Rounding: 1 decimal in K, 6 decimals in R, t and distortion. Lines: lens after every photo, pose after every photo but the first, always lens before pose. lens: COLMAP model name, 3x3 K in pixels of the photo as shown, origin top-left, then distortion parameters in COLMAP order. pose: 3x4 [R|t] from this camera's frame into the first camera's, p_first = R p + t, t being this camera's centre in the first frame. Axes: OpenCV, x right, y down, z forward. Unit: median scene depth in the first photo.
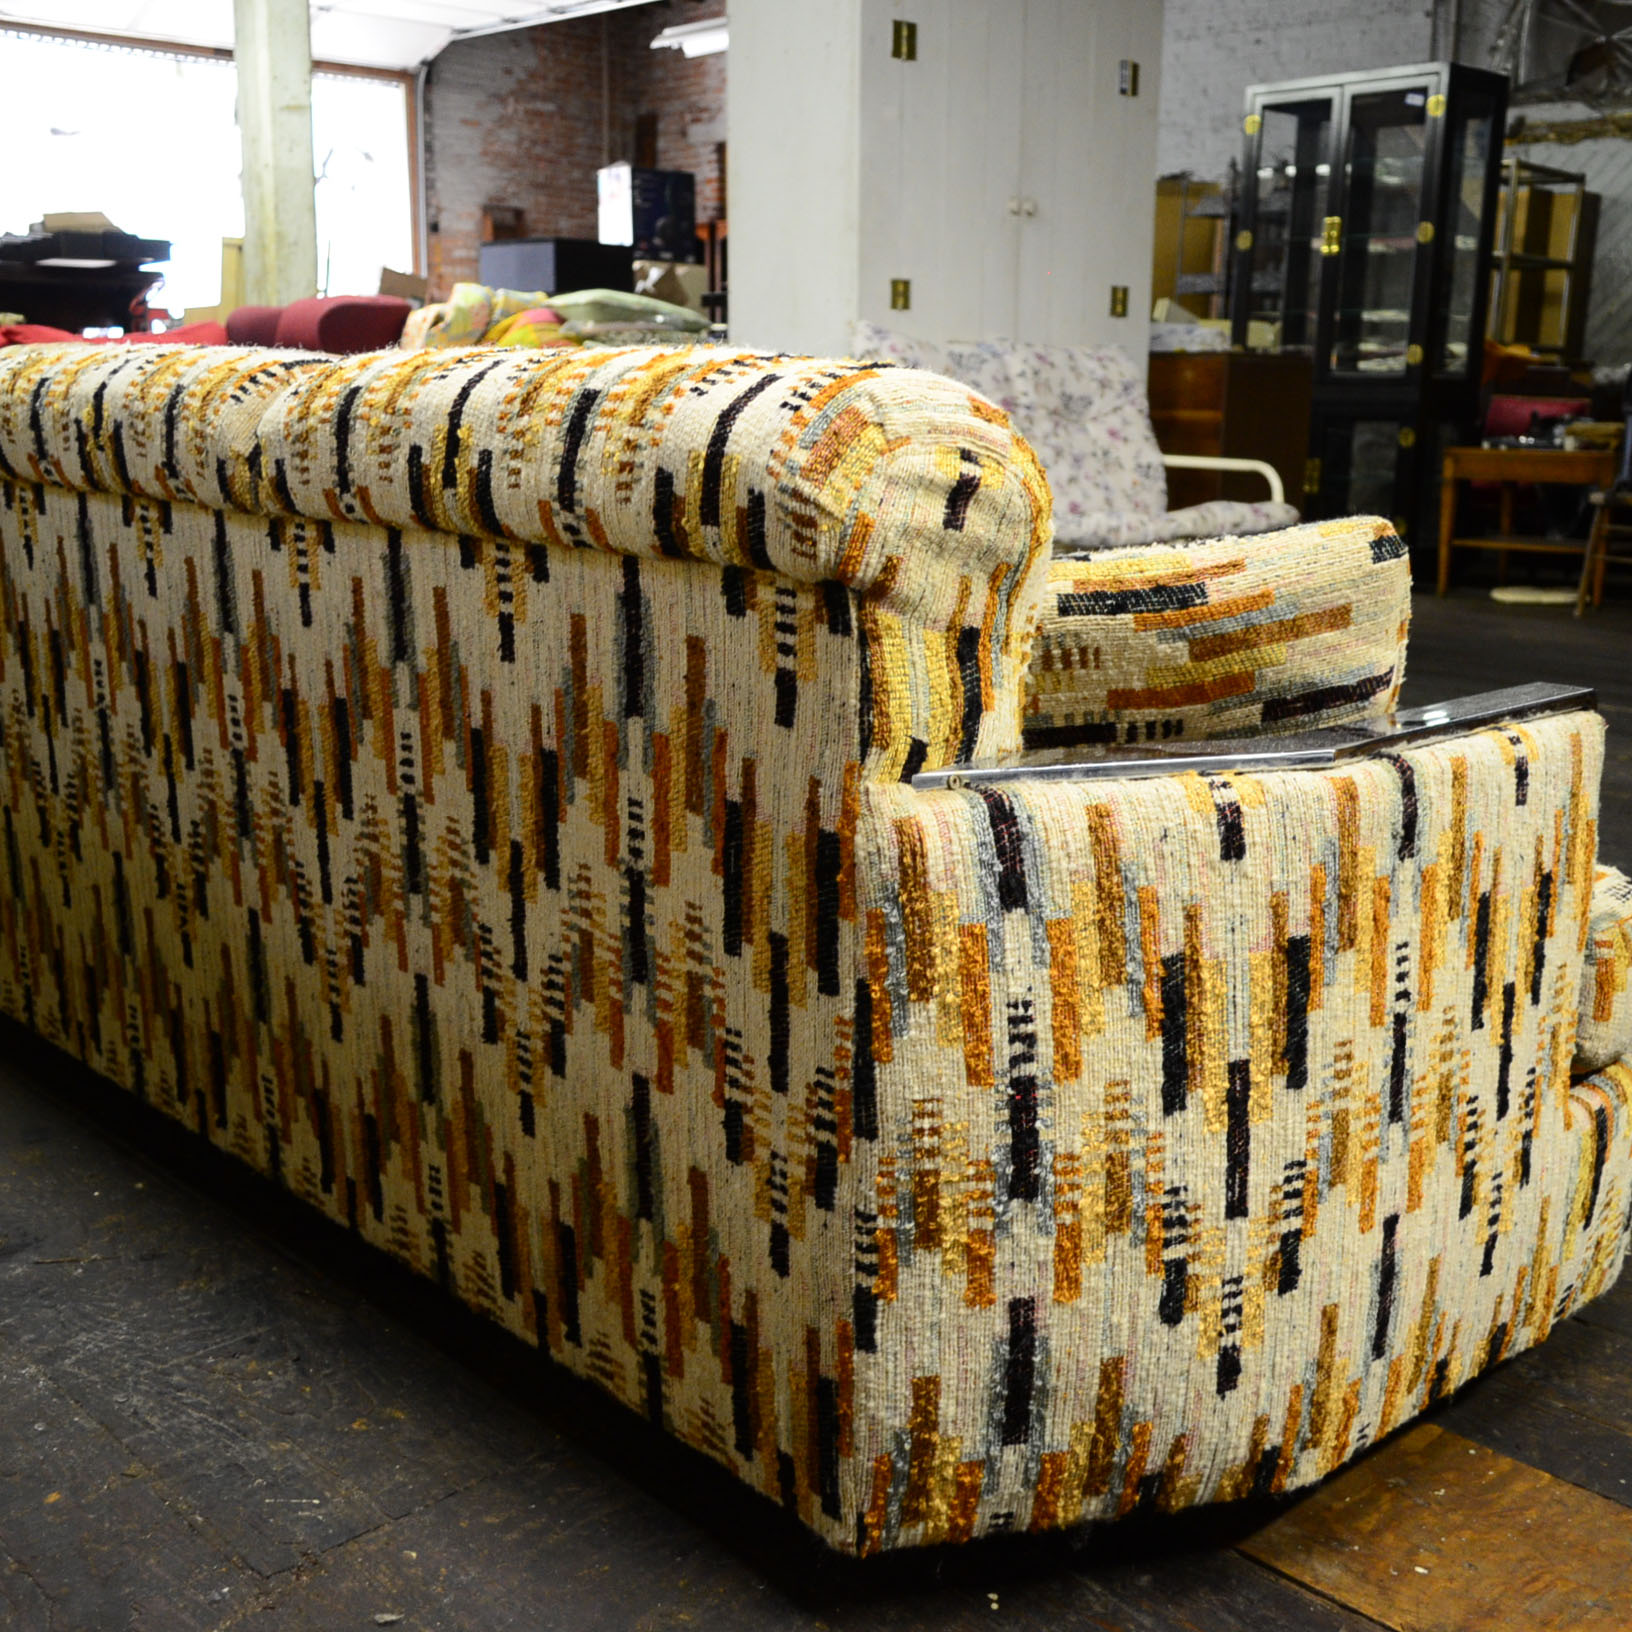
lens RADIAL K [[1893.0, 0, 834.9], [0, 1893.0, 824.5], [0, 0, 1]] dist [-0.018660, 0.004284]
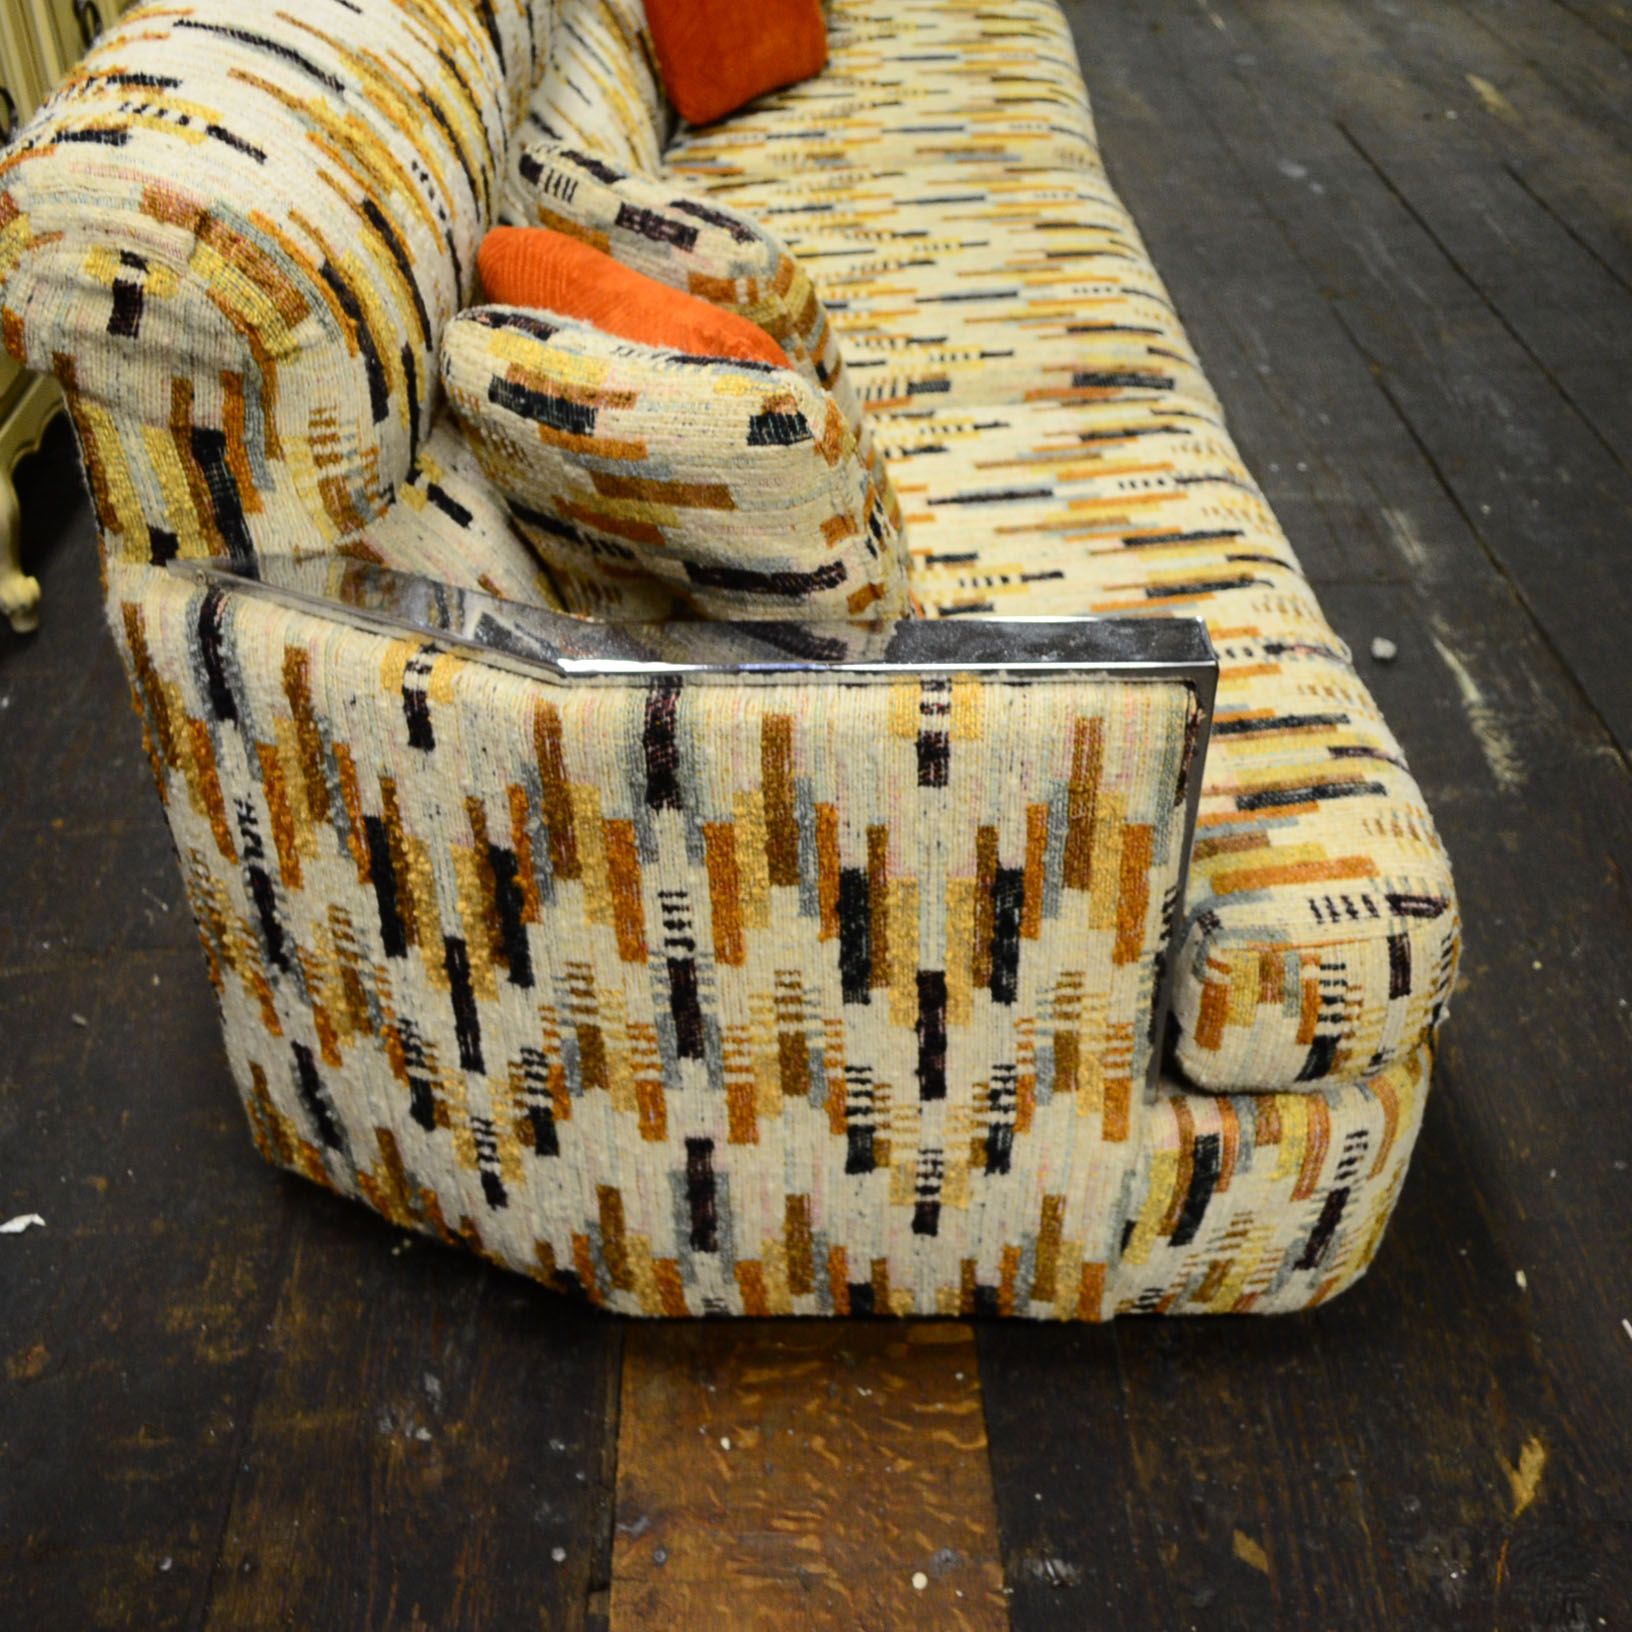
lens RADIAL K [[1893.0, 0, 834.9], [0, 1893.0, 824.5], [0, 0, 1]] dist [-0.018660, 0.004284]
pose [[0.750481, 0.392562, -0.531670, 0.838586], [-0.148939, 0.884240, 0.442648, -0.373050], [0.643891, -0.253013, 0.722073, 0.453689]]
